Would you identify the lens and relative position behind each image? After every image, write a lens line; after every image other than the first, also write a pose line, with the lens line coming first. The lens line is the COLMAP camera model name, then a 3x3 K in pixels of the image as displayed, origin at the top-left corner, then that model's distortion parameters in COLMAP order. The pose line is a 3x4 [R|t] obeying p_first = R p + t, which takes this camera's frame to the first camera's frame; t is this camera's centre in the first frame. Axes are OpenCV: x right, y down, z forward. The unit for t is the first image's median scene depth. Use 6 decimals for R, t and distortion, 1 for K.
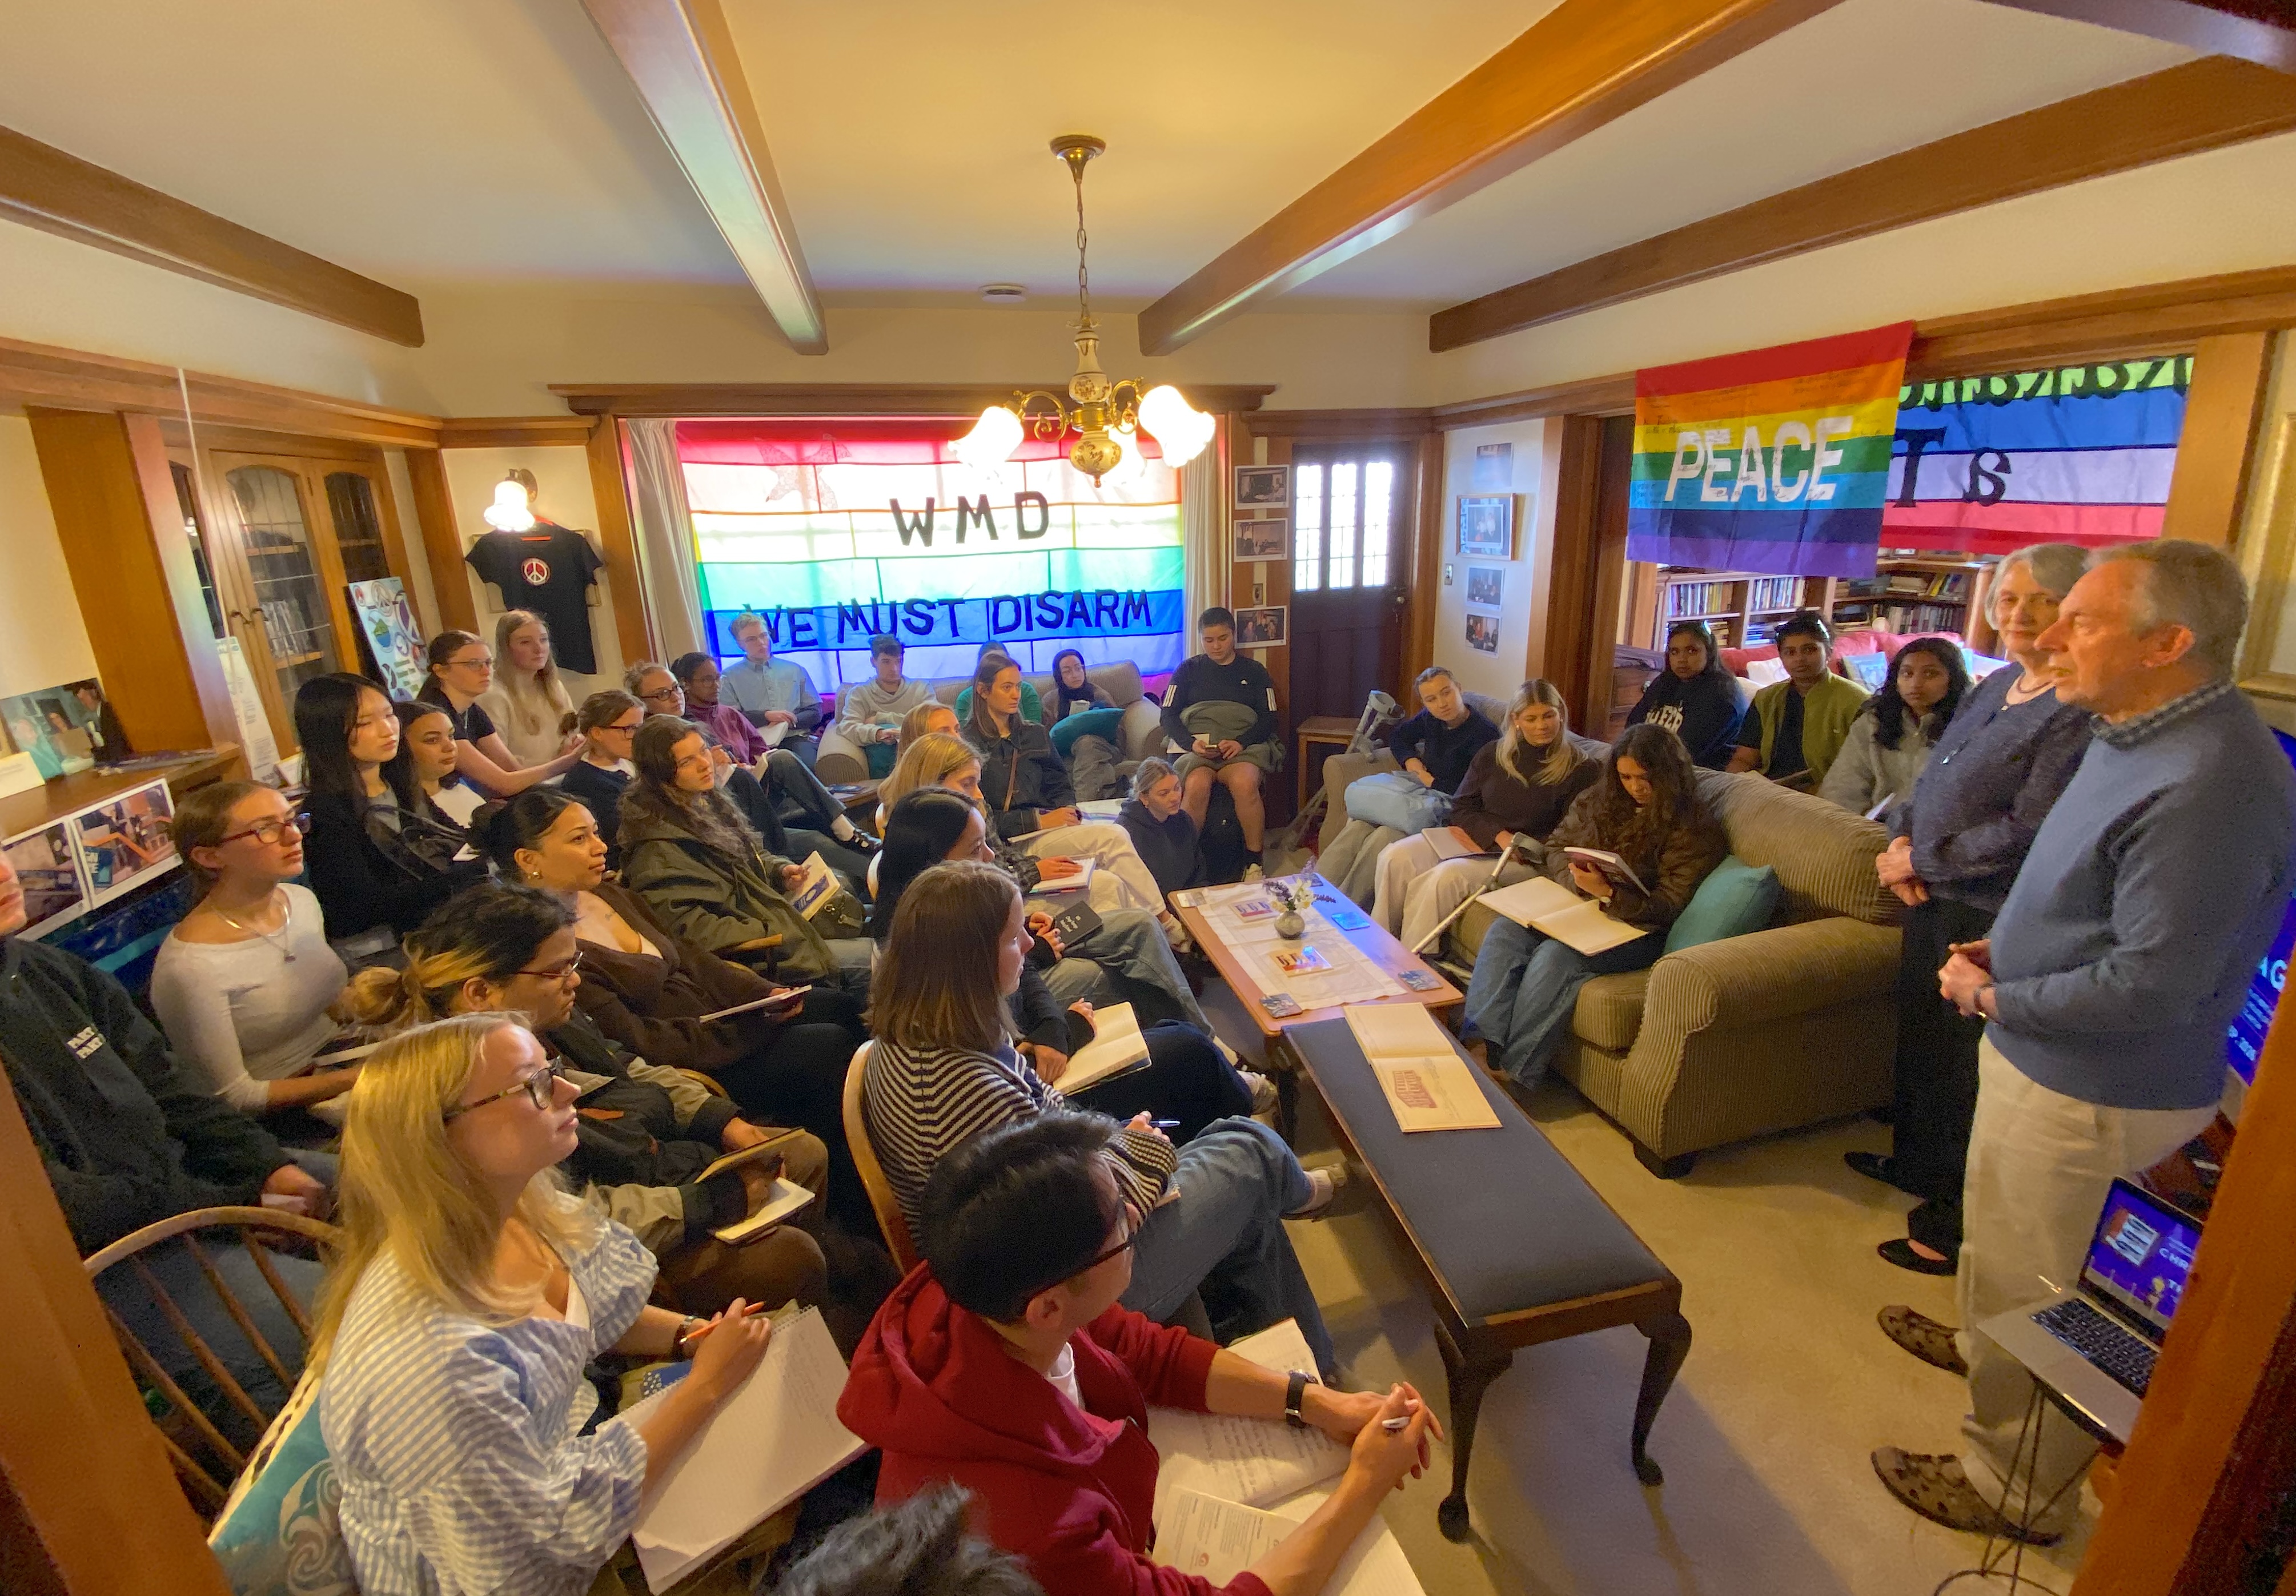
lens RADIAL K [[927.8, 0, 1148.0], [0, 927.8, 798.0], [0, 0, 1]] dist [-0.000505, -0.017820]
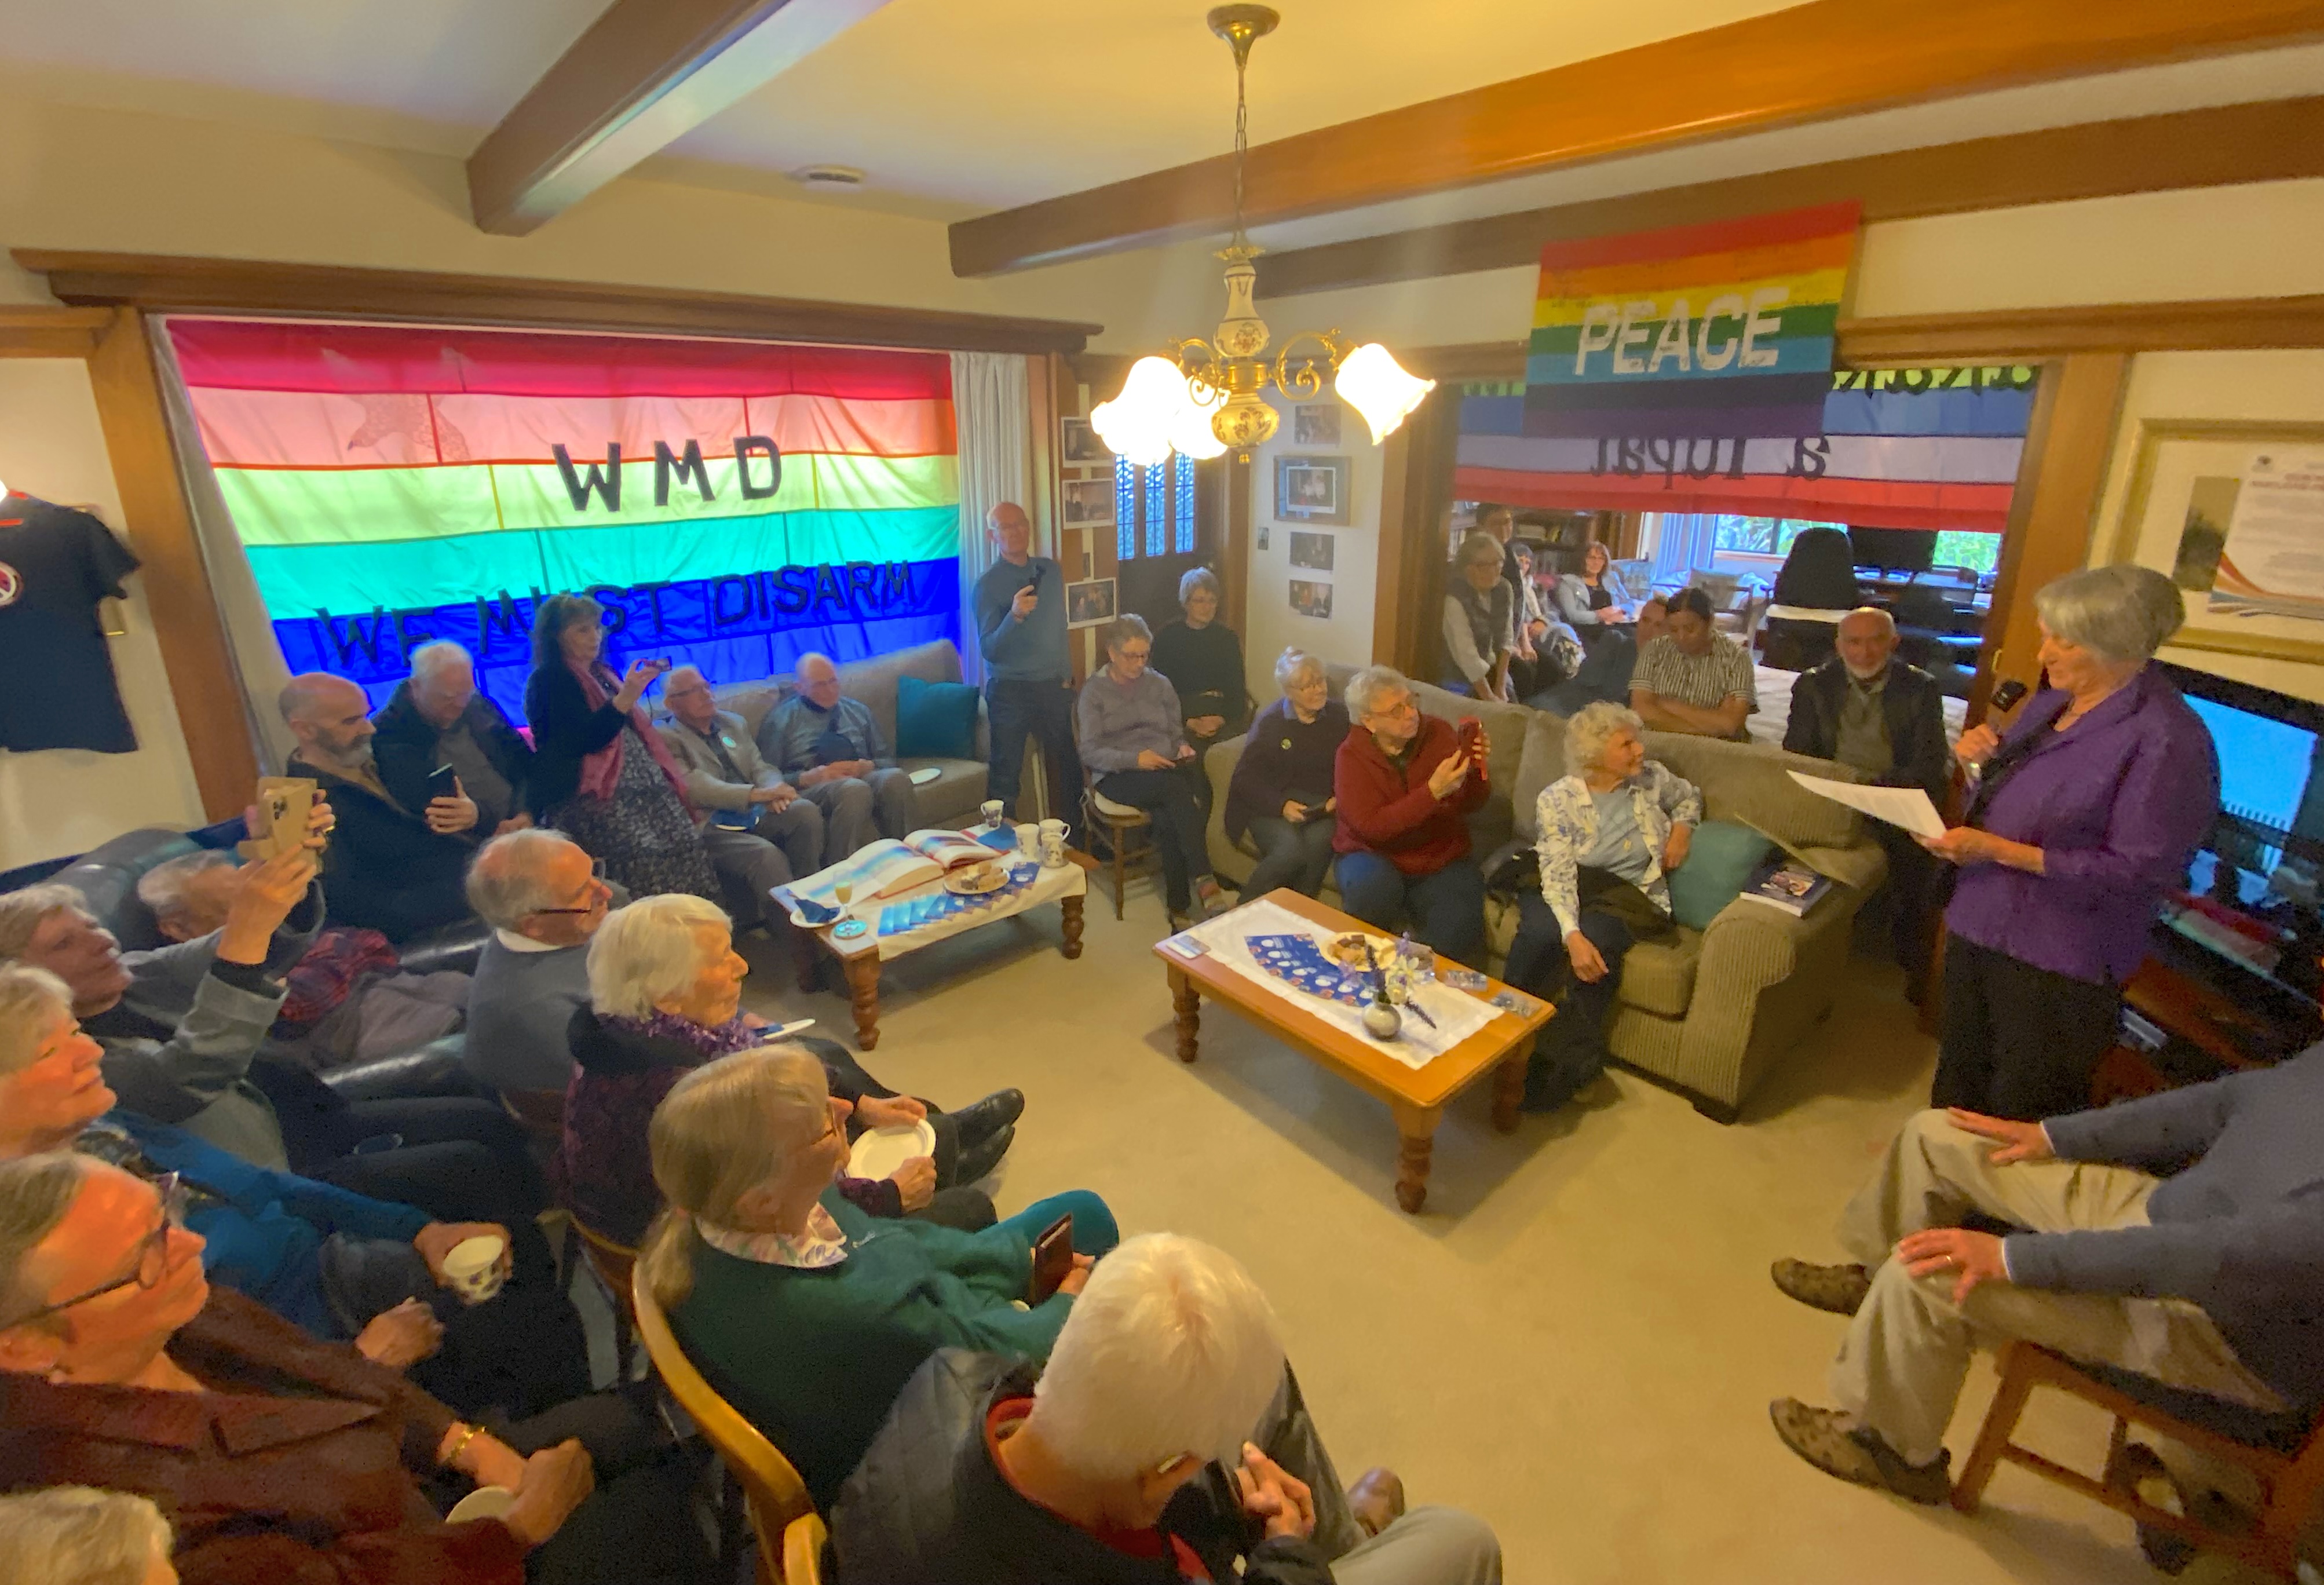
lens RADIAL K [[1012.2, 0, 1167.5], [0, 1012.2, 741.3], [0, 0, 1]] dist [0.010218, -0.028994]
pose [[0.879627, -0.112999, 0.462048, -0.272635], [0.121302, 0.992545, 0.011809, -0.062097], [-0.459938, 0.045660, 0.886776, 0.146982]]
